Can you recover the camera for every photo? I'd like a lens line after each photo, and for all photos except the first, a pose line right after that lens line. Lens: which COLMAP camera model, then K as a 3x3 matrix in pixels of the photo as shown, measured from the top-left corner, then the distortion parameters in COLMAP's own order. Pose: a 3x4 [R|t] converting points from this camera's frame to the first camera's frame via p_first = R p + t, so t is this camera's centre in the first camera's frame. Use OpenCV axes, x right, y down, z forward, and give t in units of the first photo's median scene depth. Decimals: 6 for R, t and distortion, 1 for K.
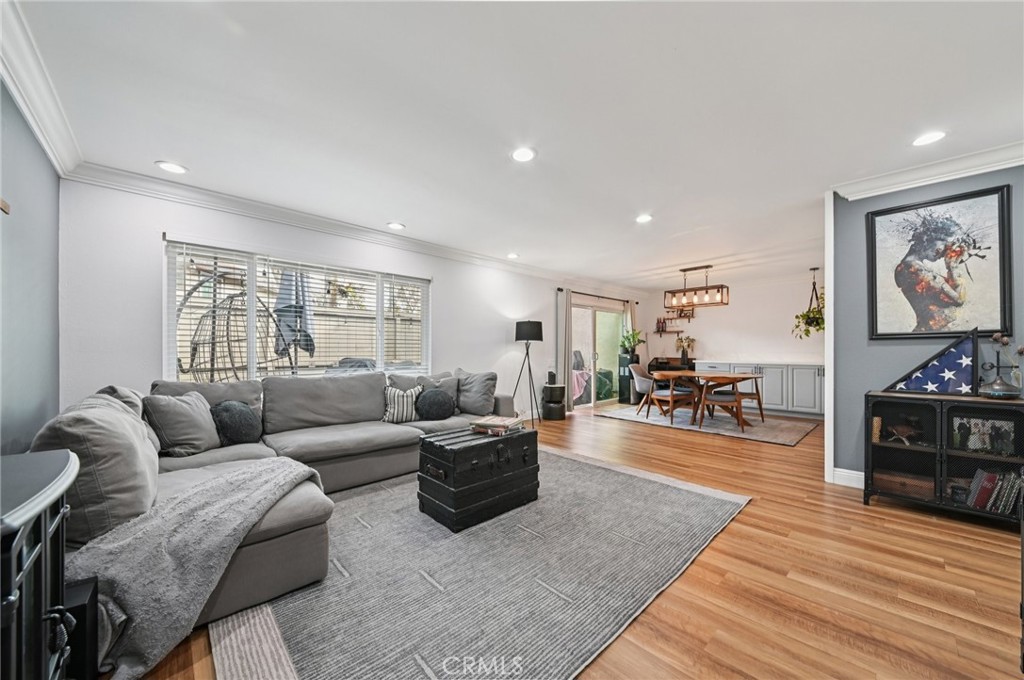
lens RADIAL K [[362.7, 0, 521.4], [0, 362.7, 352.3], [0, 0, 1]] dist [0.000258, -0.000021]
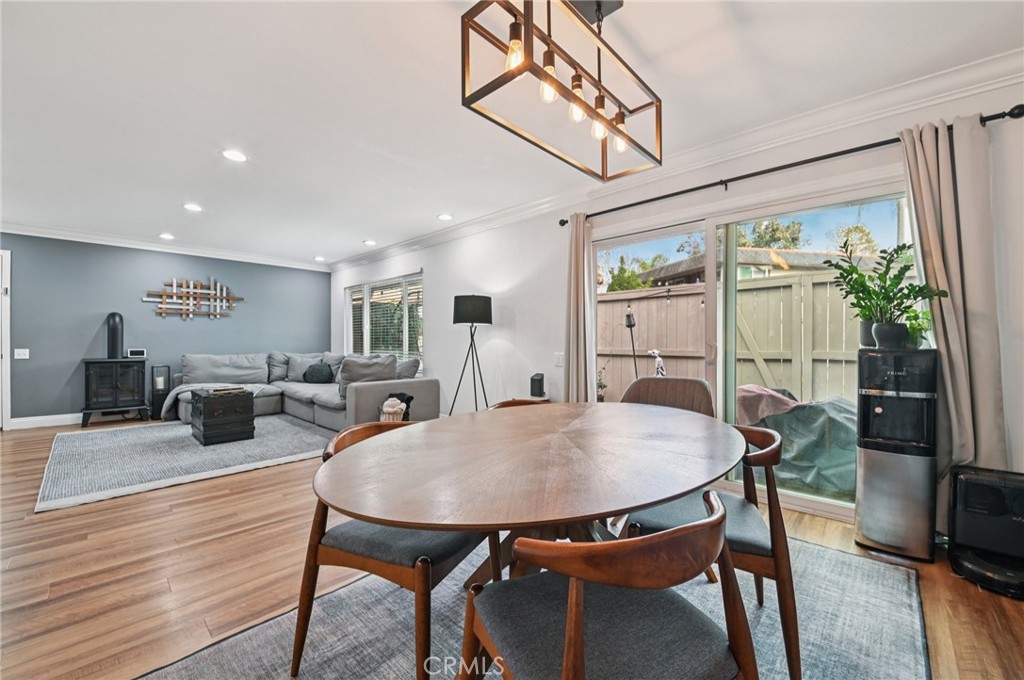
lens RADIAL K [[407.4, 0, 518.5], [0, 407.4, 344.7], [0, 0, 1]] dist [-0.000652, -0.010029]
pose [[0.052905, 0.008349, -0.998565, 1.528424], [-0.004099, 0.999958, 0.008144, 0.004302], [0.998591, 0.003663, 0.052937, 1.969039]]
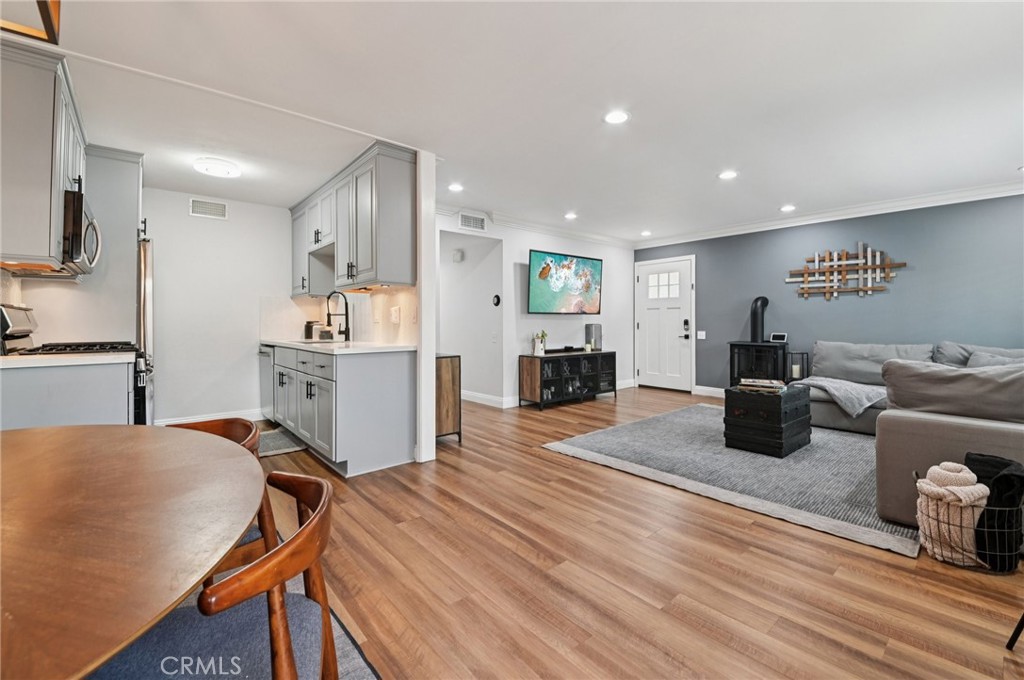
lens RADIAL K [[427.3, 0, 510.5], [0, 427.3, 324.4], [0, 0, 1]] dist [0.014587, -0.029191]
pose [[-0.997891, 0.000418, 0.064908, 0.612579], [0.000542, 0.999998, 0.001896, 0.003059], [-0.064907, 0.001927, -0.997889, 2.284697]]
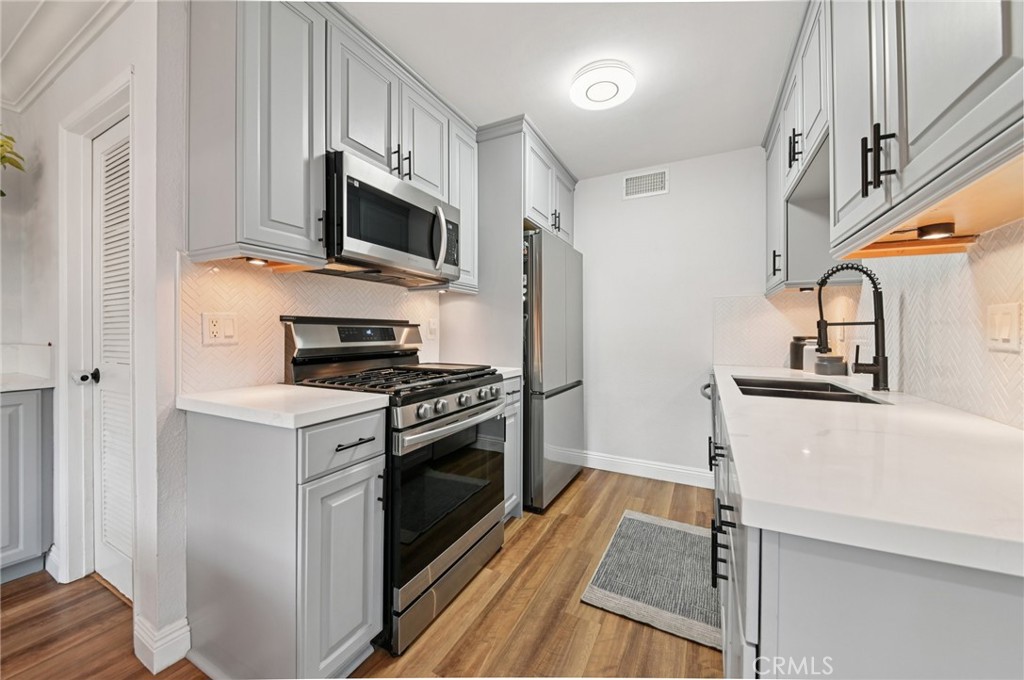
lens RADIAL K [[377.7, 0, 513.4], [0, 377.7, 333.5], [0, 0, 1]] dist [-0.001956, -0.000313]
pose [[-0.318665, -0.001847, 0.947865, 0.974551], [-0.000506, 0.999998, 0.001778, -0.015364], [-0.947867, 0.000087, -0.318666, 1.413832]]
